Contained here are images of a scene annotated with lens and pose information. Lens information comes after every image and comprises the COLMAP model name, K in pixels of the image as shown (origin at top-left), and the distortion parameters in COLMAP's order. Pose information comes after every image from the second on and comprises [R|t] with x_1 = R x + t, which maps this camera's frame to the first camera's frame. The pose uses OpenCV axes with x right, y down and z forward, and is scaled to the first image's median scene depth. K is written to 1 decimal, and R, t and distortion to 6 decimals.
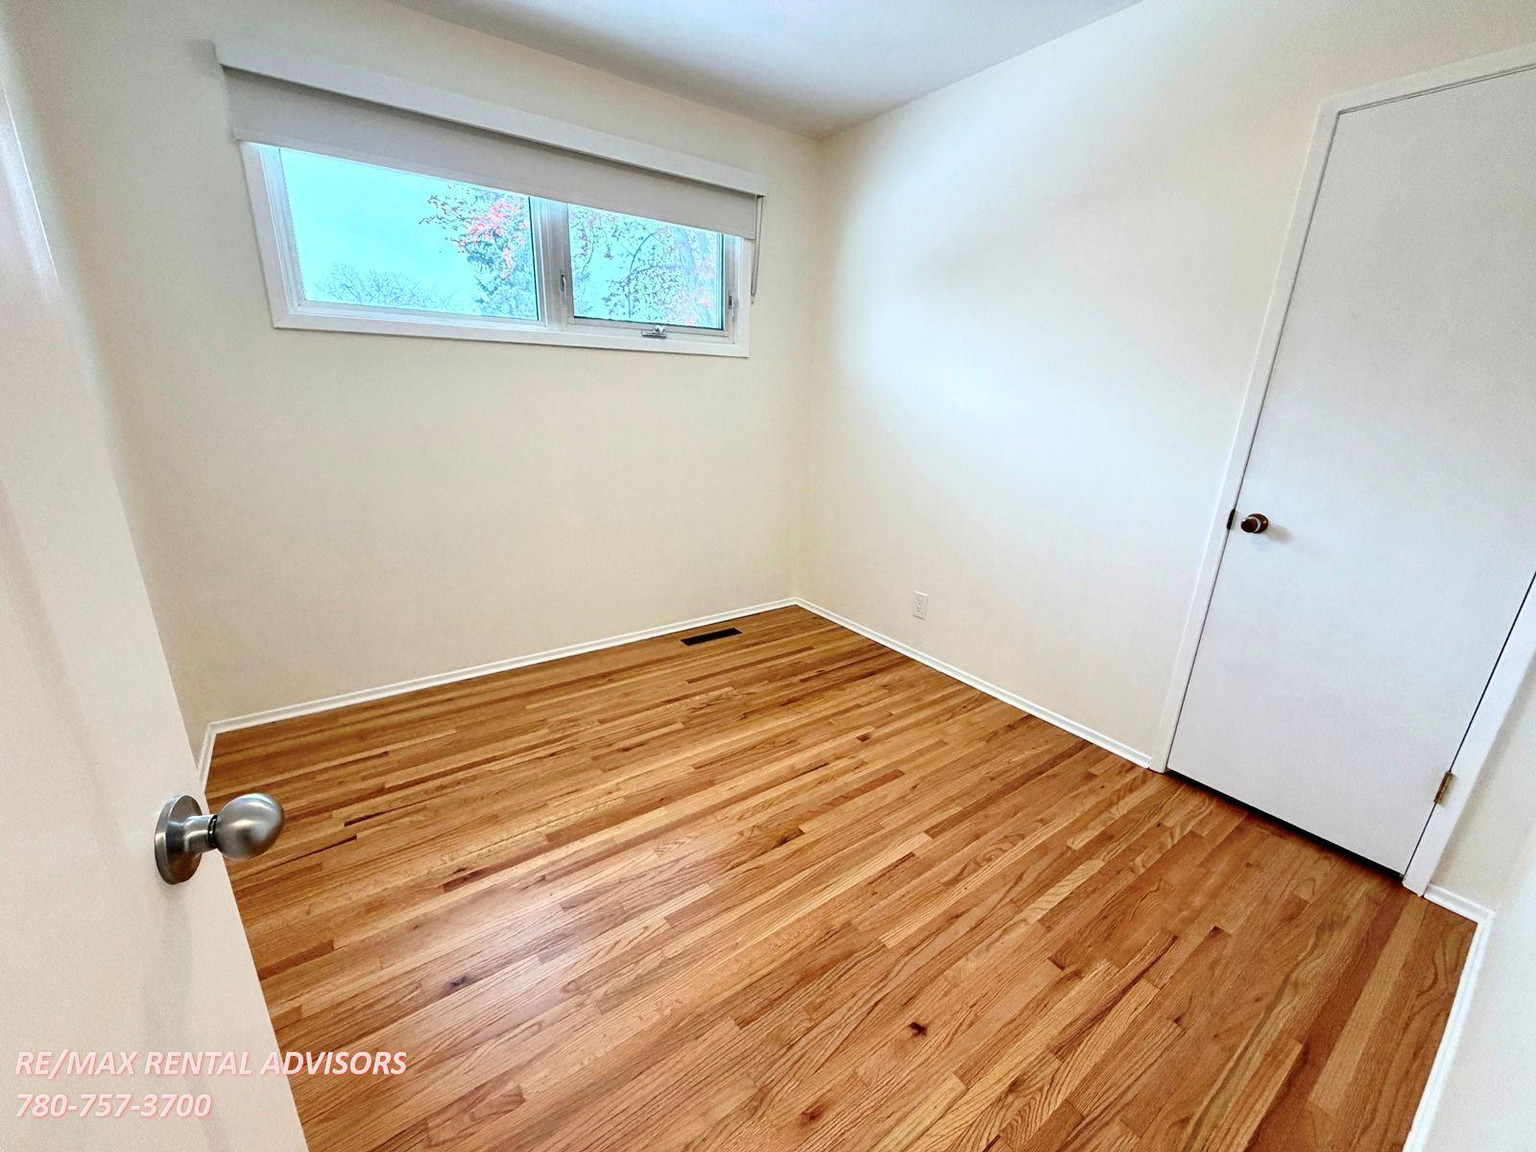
lens RADIAL K [[609.1, 0, 758.3], [0, 609.1, 573.9], [0, 0, 1]] dist [-0.000539, -0.000264]
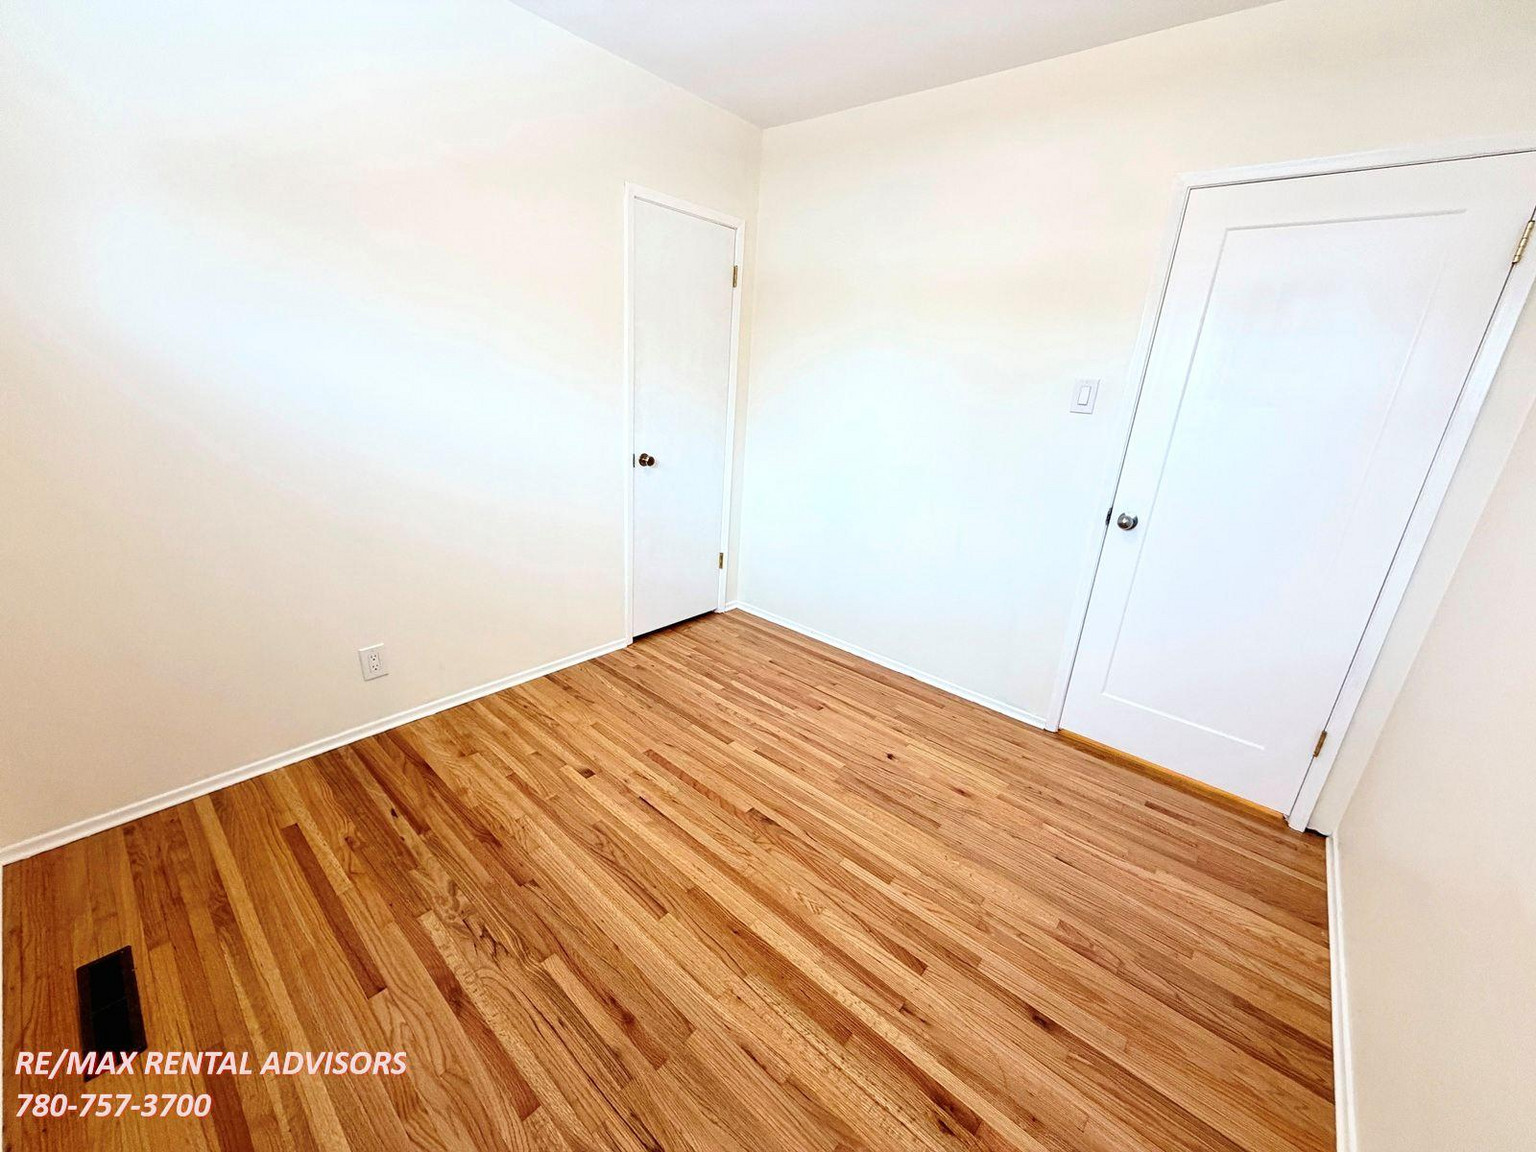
lens RADIAL K [[609.1, 0, 766.0], [0, 609.1, 574.7], [0, 0, 1]] dist [-0.000539, -0.000264]
pose [[-0.227092, -0.352112, 0.907990, -0.739668], [0.221719, 0.889172, 0.400267, -0.362244], [-0.948298, 0.292217, -0.123854, 0.945254]]
